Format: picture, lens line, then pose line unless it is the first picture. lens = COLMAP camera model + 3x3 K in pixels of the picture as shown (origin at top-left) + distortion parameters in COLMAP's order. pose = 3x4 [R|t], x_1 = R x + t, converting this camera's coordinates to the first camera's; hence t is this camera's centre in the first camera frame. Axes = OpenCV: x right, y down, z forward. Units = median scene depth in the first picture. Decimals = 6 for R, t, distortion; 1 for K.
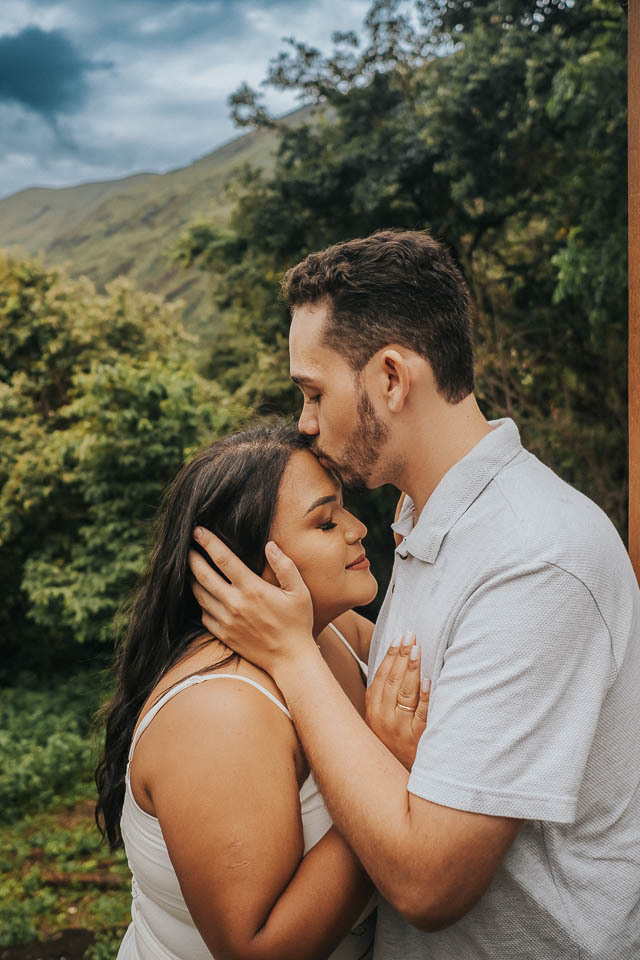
lens RADIAL K [[918.2, 0, 320.0], [0, 918.2, 480.0], [0, 0, 1]] dist [-0.049575, 0.162267]
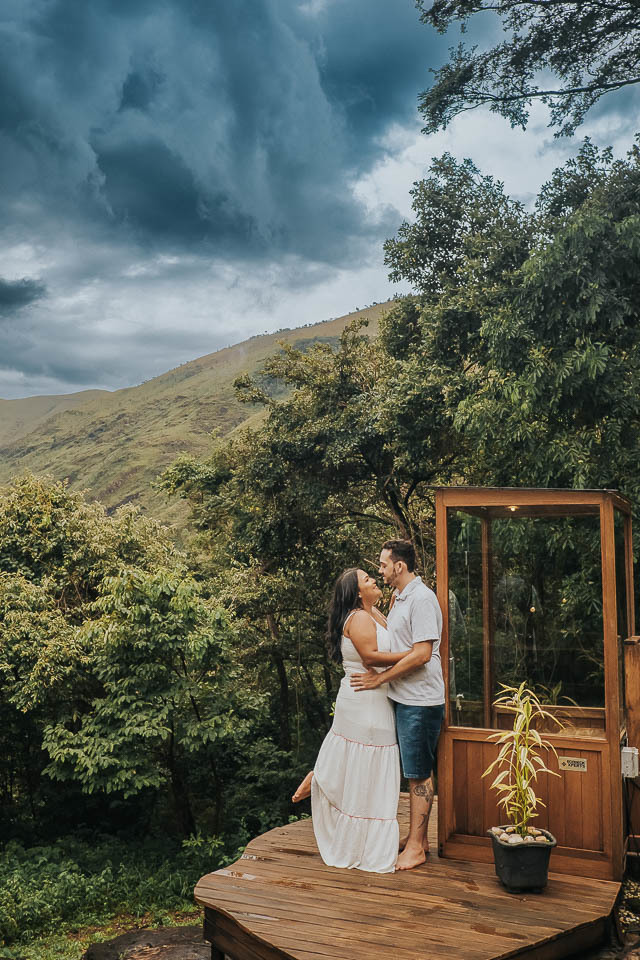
lens RADIAL K [[918.2, 0, 320.0], [0, 918.2, 480.0], [0, 0, 1]] dist [-0.049575, 0.162267]
pose [[0.997242, 0.046885, 0.057541, -0.043501], [-0.031367, 0.968816, -0.245786, 0.059989], [-0.067271, 0.243303, 0.967615, -0.299339]]
